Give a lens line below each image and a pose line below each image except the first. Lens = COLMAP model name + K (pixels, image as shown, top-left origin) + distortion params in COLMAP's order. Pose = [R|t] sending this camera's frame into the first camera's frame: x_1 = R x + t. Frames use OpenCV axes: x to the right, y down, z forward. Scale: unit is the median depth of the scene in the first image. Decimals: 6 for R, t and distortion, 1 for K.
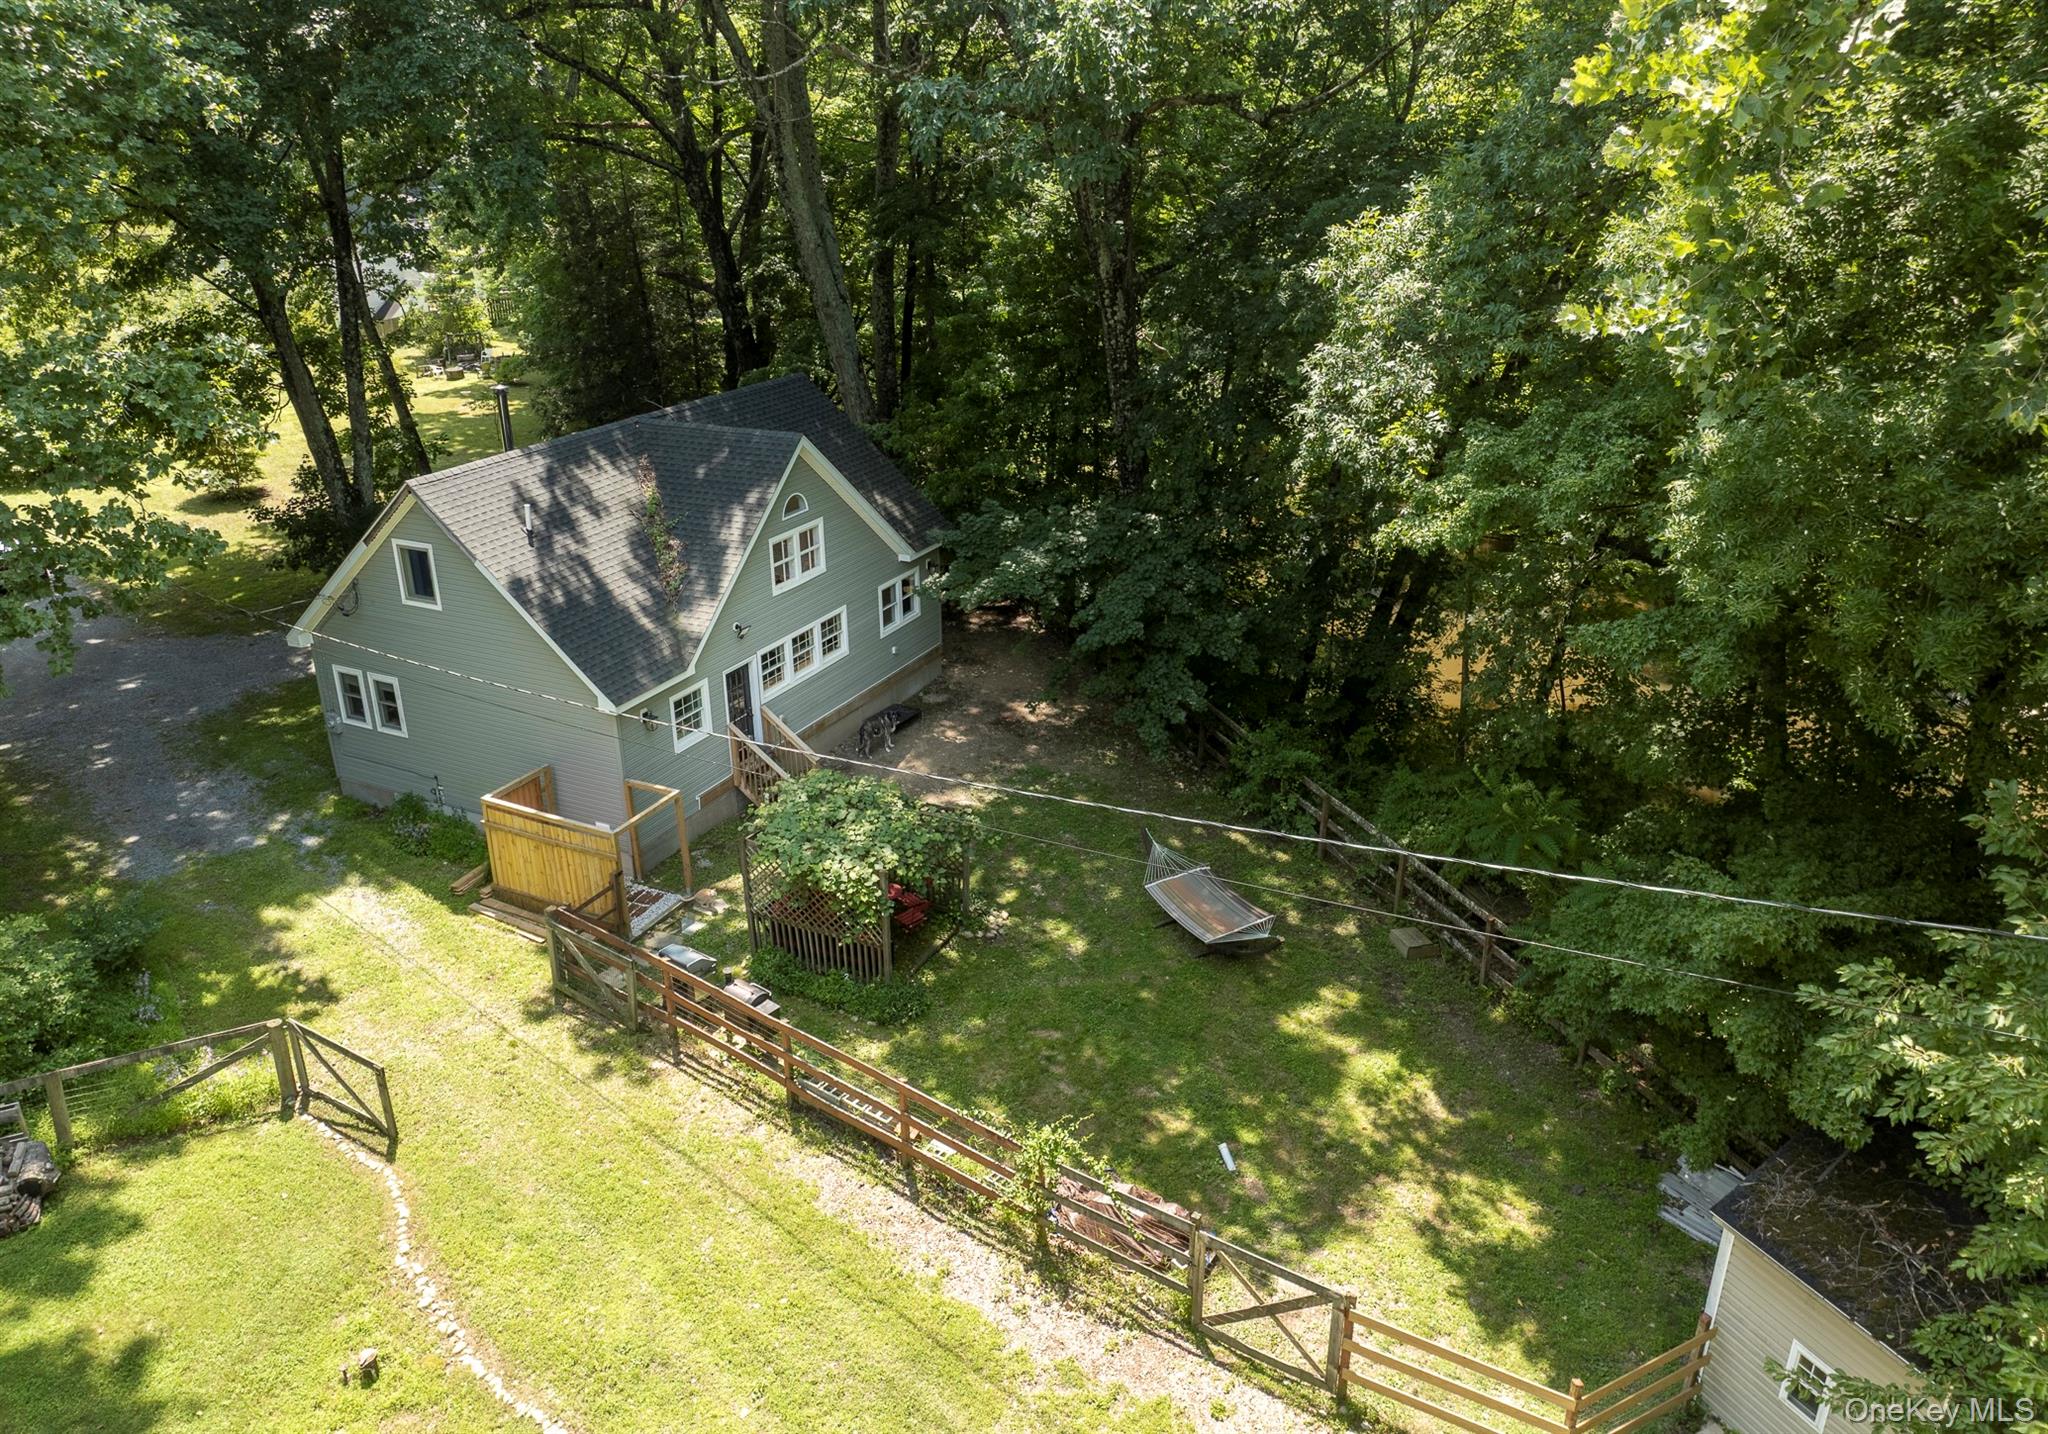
lens RADIAL K [[1435.8, 0, 985.1], [0, 1435.8, 704.4], [0, 0, 1]] dist [-0.008426, -0.000577]
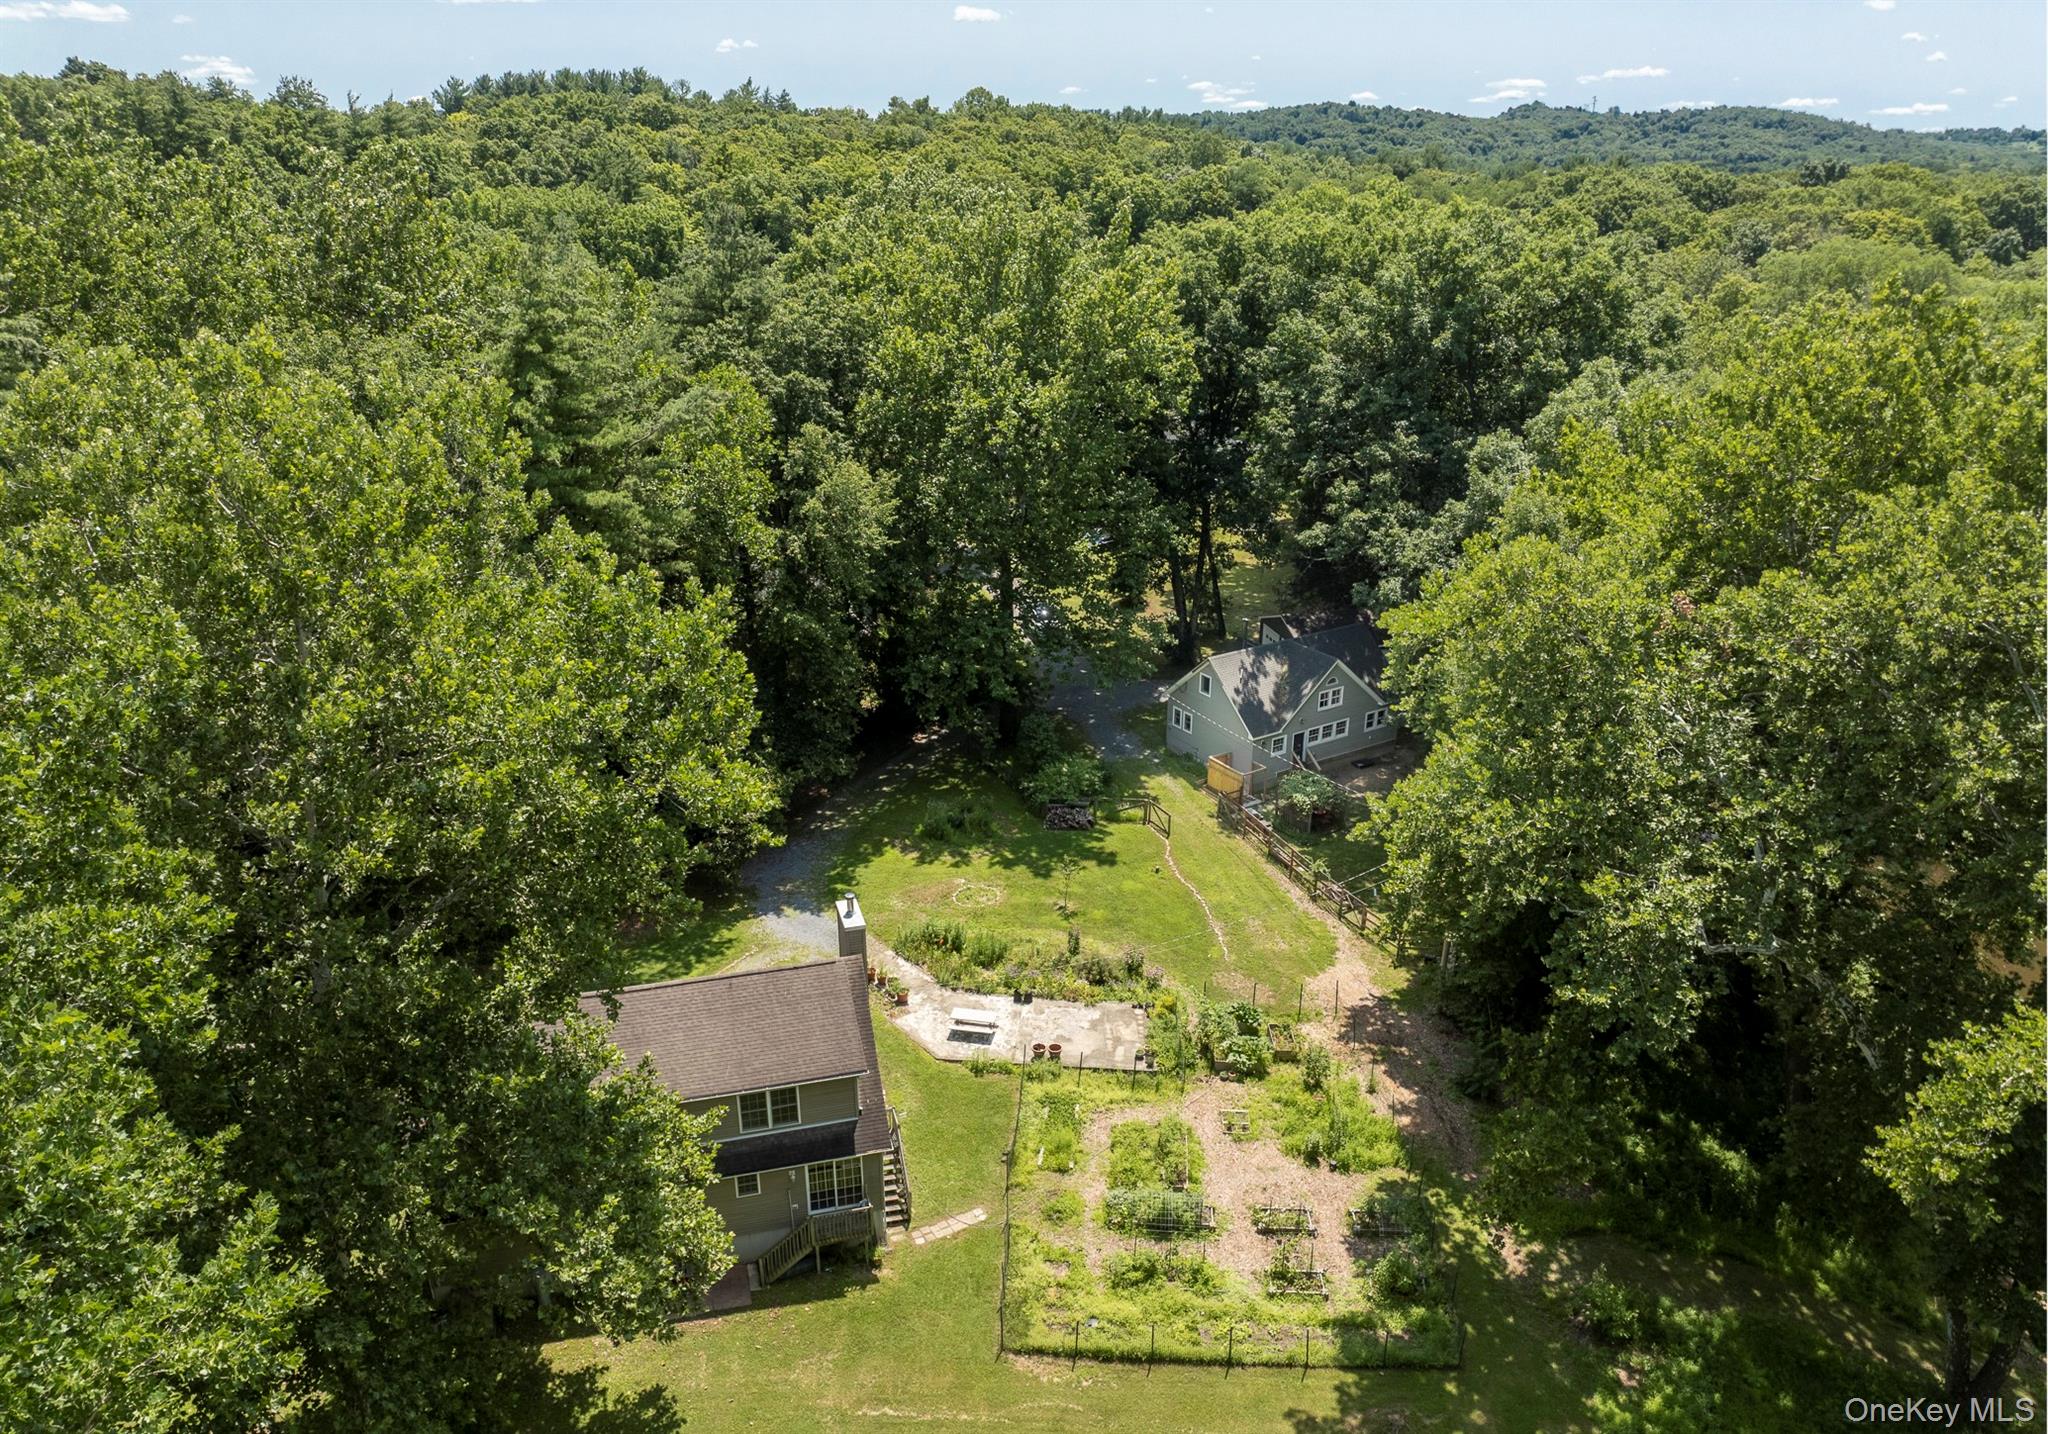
lens RADIAL K [[1435.8, 0, 1022.4], [0, 1435.8, 733.5], [0, 0, 1]] dist [-0.008426, -0.000577]
pose [[0.862797, 0.200280, -0.464187, 0.735816], [-0.201148, 0.978372, 0.048252, -0.055015], [0.463812, 0.051739, 0.884422, -1.949864]]
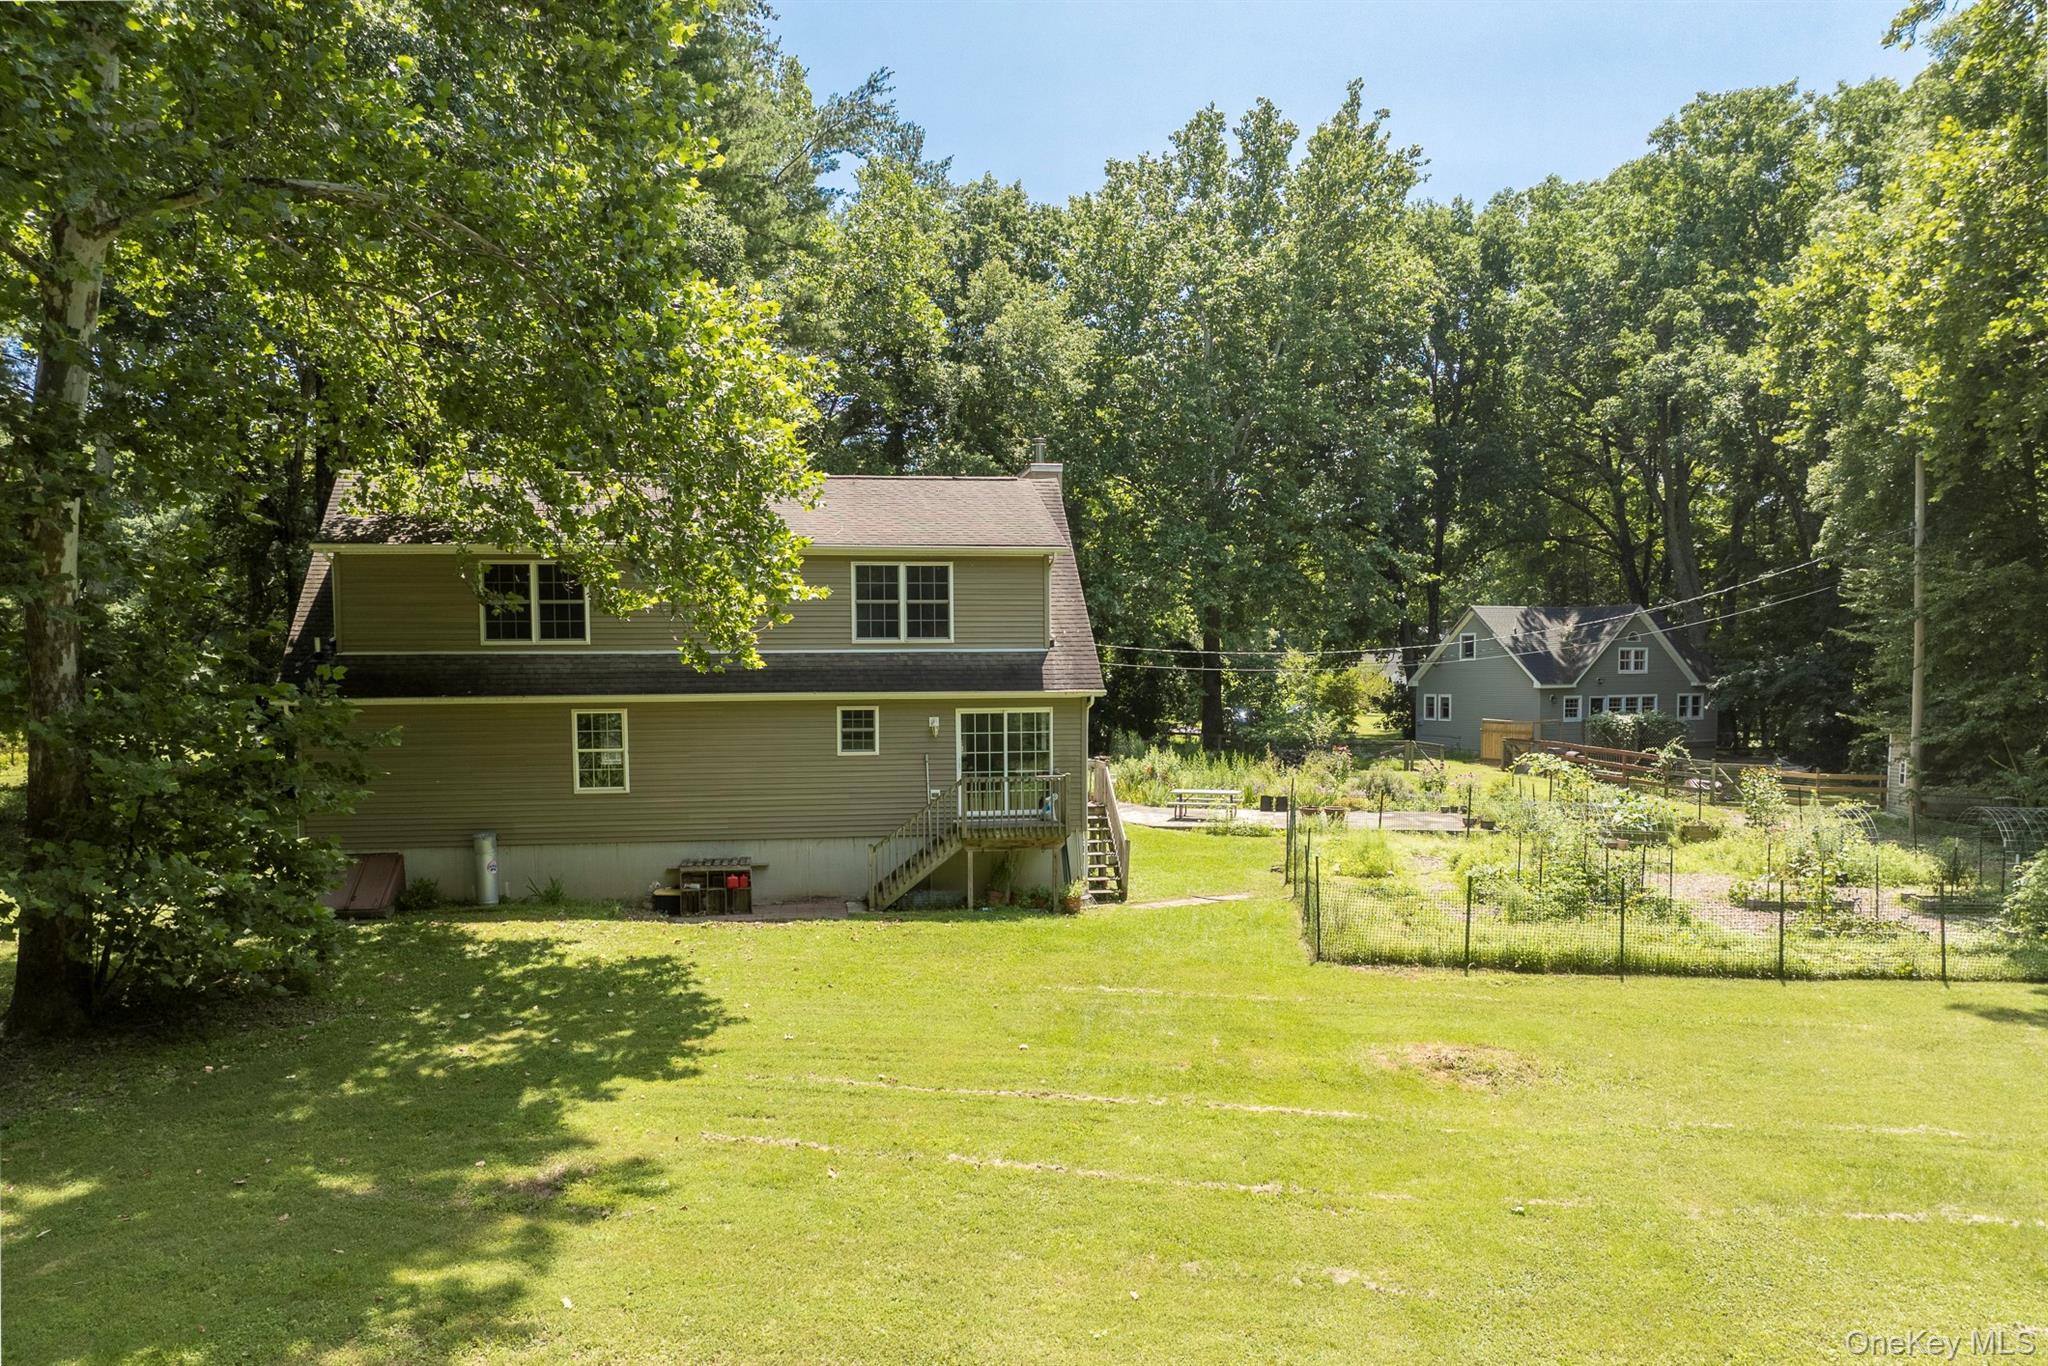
lens RADIAL K [[1409.9, 0, 1020.9], [0, 1409.9, 767.1], [0, 0, 1]] dist [-0.028605, 0.006664]
pose [[0.803350, 0.048498, -0.593528, 0.442262], [-0.230462, 0.944336, -0.234770, 0.853946], [0.549104, 0.325388, 0.769810, -1.244472]]
